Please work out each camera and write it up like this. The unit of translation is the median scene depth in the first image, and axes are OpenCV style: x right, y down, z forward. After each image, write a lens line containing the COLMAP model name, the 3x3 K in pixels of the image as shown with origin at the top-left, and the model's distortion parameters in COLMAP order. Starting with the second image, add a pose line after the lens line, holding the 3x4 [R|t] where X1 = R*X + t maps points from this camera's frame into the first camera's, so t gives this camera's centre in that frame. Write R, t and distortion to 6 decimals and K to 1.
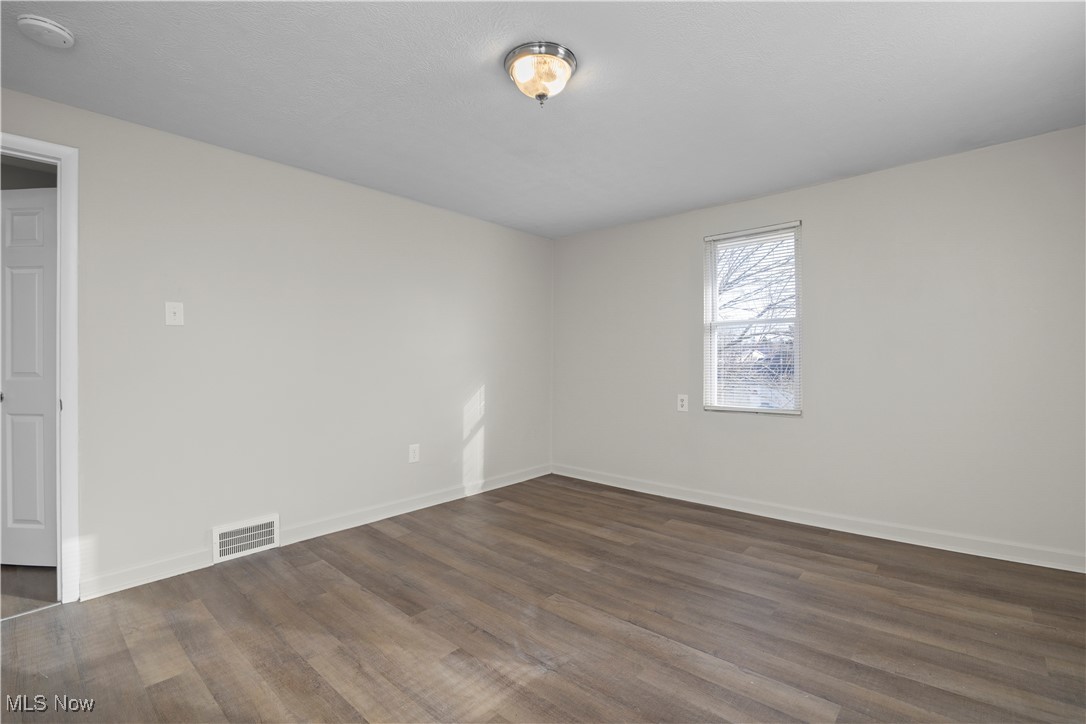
lens RADIAL K [[490.8, 0, 538.9], [0, 490.8, 357.4], [0, 0, 1]] dist [-0.016602, 0.000485]
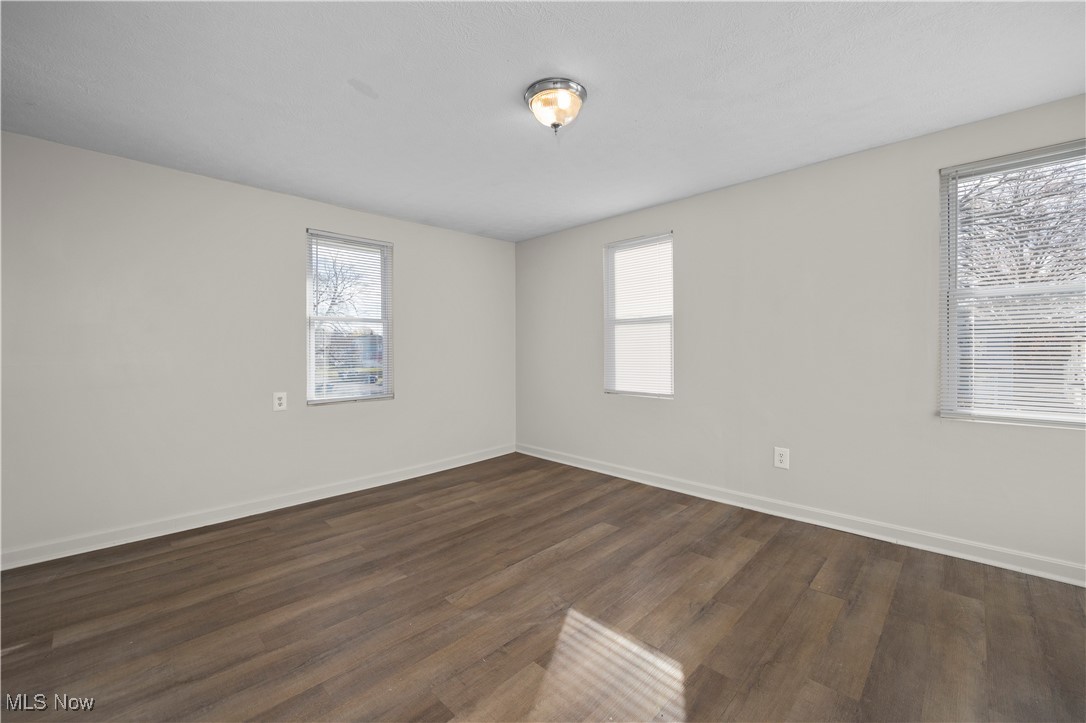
lens RADIAL K [[443.4, 0, 544.0], [0, 443.4, 352.3], [0, 0, 1]] dist [0.001917, -0.001188]
pose [[0.037427, 0.001274, 0.999299, -0.746471], [0.001820, 0.999997, -0.001343, 0.005934], [-0.999298, 0.001869, 0.037425, 0.702770]]
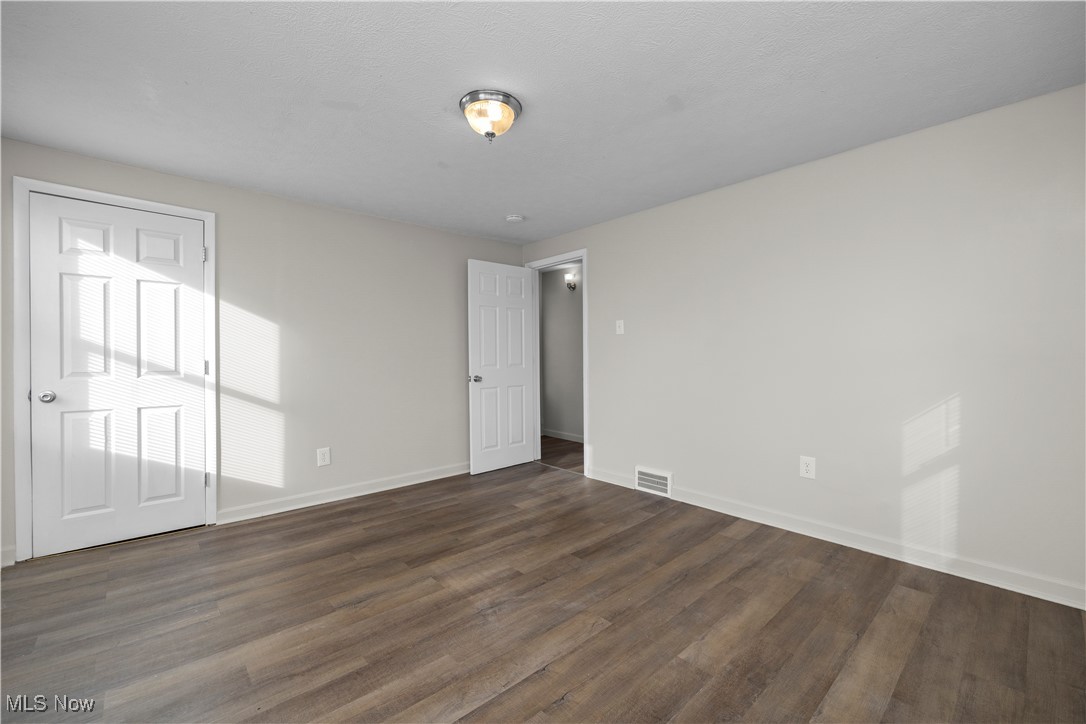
lens RADIAL K [[443.4, 0, 538.2], [0, 443.4, 361.8], [0, 0, 1]] dist [0.001917, -0.001188]
pose [[-0.115247, 0.019533, -0.993145, 0.756017], [0.009019, 0.999786, 0.018617, -0.002682], [0.993296, -0.006812, -0.115398, 0.875978]]
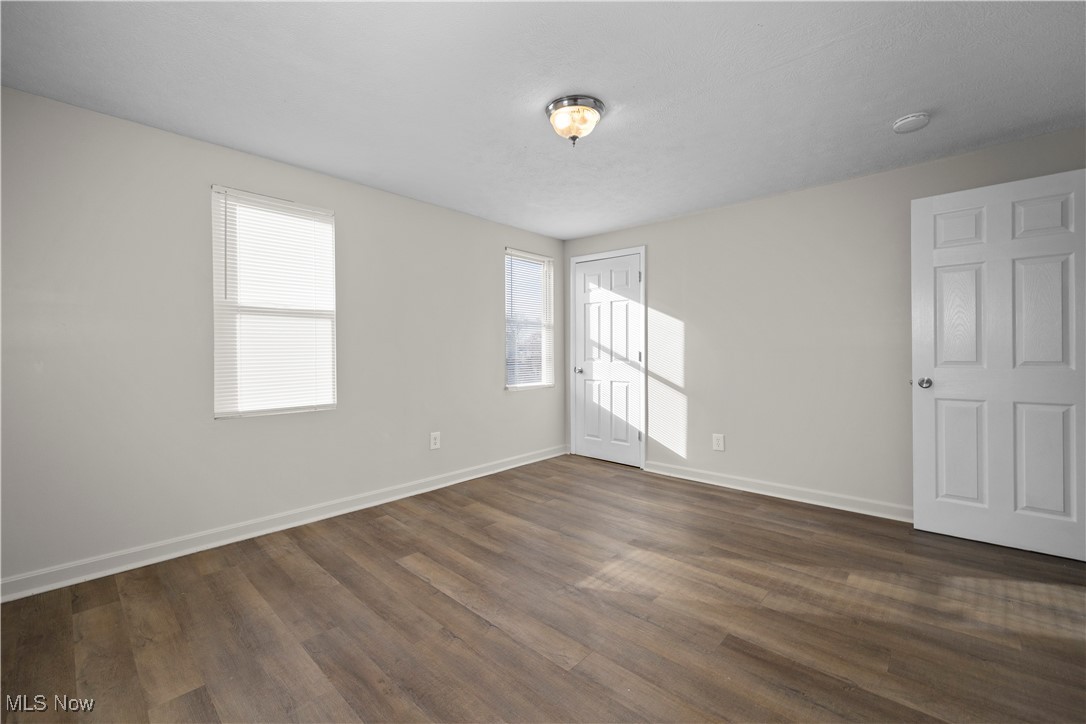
lens RADIAL K [[443.4, 0, 548.3], [0, 443.4, 353.8], [0, 0, 1]] dist [0.001917, -0.001188]
pose [[-0.999935, 0.011129, 0.002388, 0.052314], [0.011134, 0.999935, 0.002362, 0.007506], [-0.002361, 0.002388, -0.999994, 1.509616]]
